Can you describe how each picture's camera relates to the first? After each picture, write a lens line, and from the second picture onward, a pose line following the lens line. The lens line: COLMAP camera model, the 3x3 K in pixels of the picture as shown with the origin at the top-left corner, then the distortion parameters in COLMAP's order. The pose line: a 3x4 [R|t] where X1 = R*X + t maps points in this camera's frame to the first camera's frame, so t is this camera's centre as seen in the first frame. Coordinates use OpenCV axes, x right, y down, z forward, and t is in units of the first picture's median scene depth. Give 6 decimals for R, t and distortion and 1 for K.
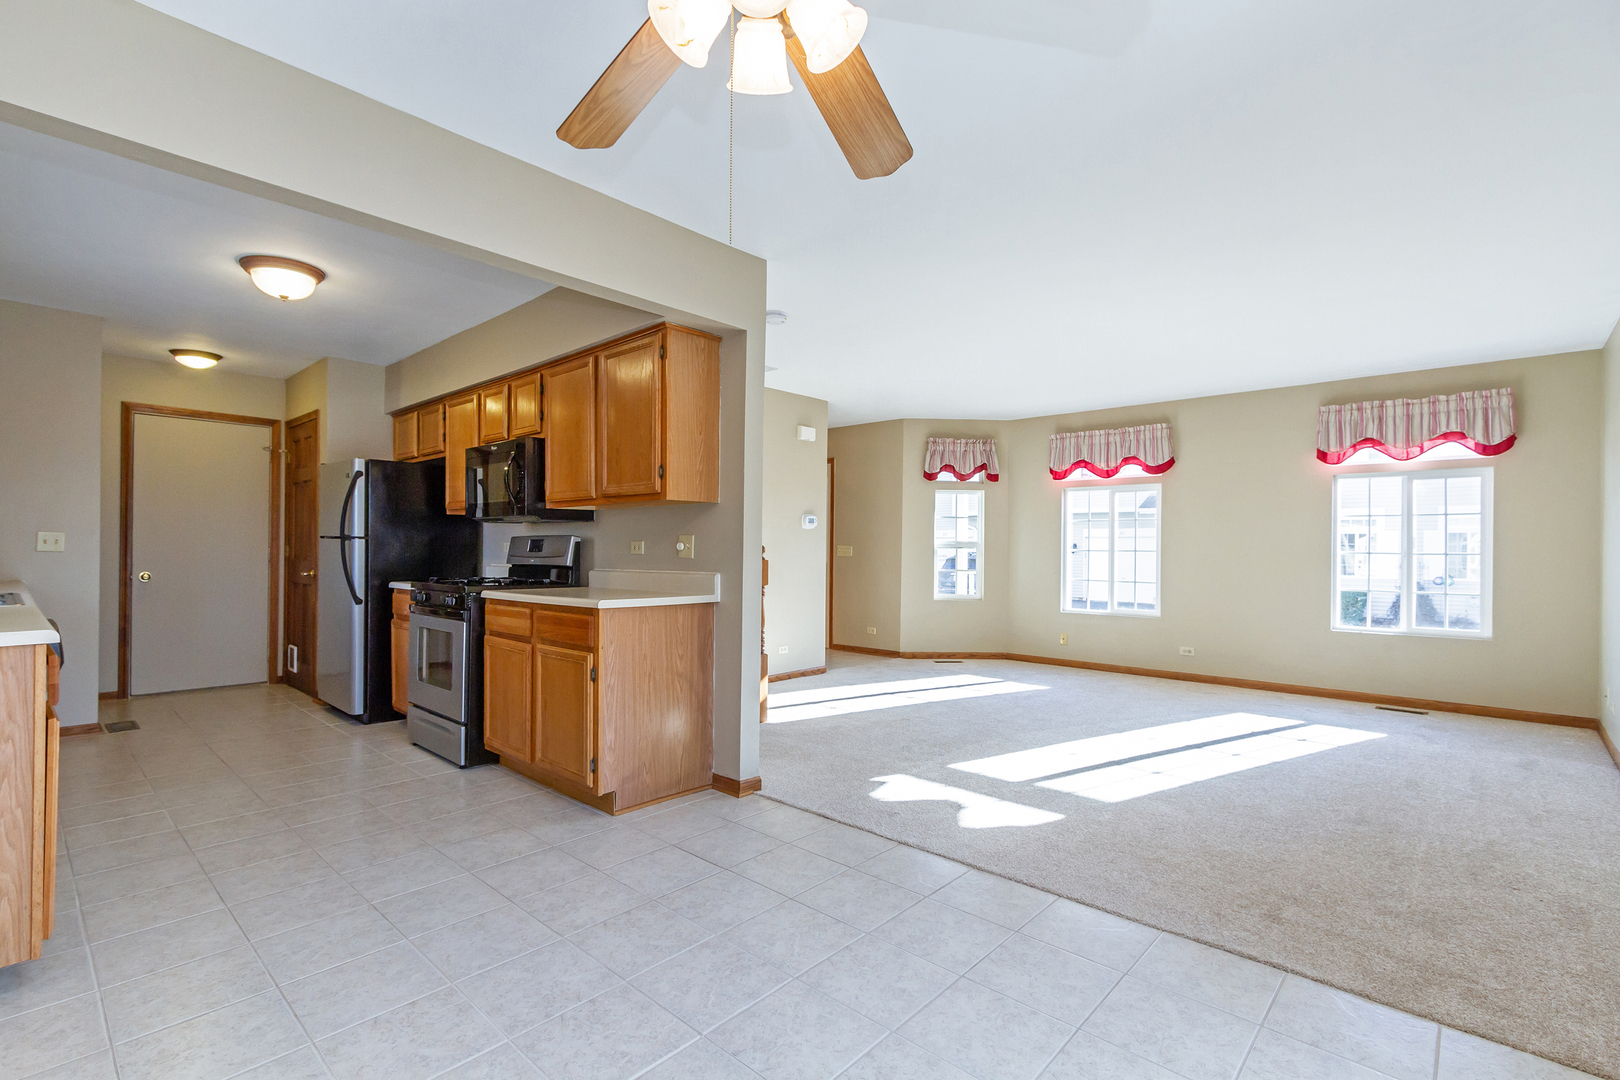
lens RADIAL K [[747.7, 0, 802.3], [0, 747.7, 547.6], [0, 0, 1]] dist [0.002697, -0.000116]
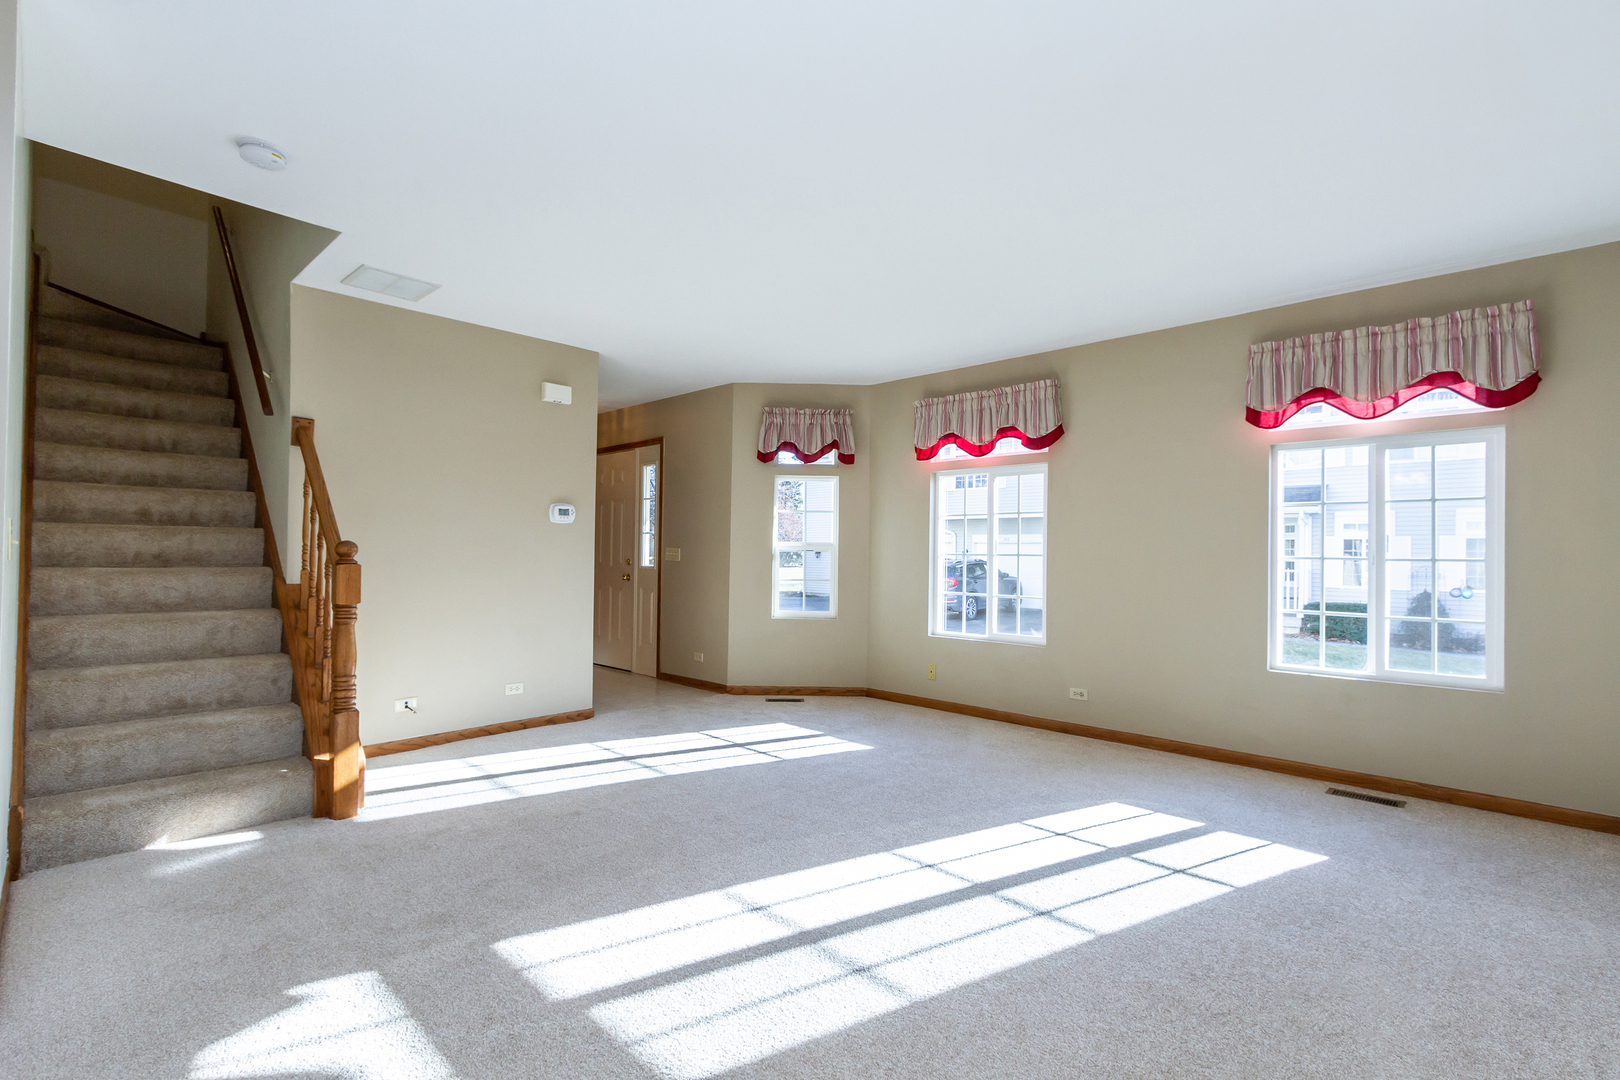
lens RADIAL K [[747.7, 0, 802.3], [0, 747.7, 547.6], [0, 0, 1]] dist [0.002697, -0.000116]
pose [[0.999786, 0.003215, -0.020441, 0.294104], [-0.003384, 0.999960, -0.008226, 0.004810], [0.020414, 0.008294, 0.999757, 0.304945]]
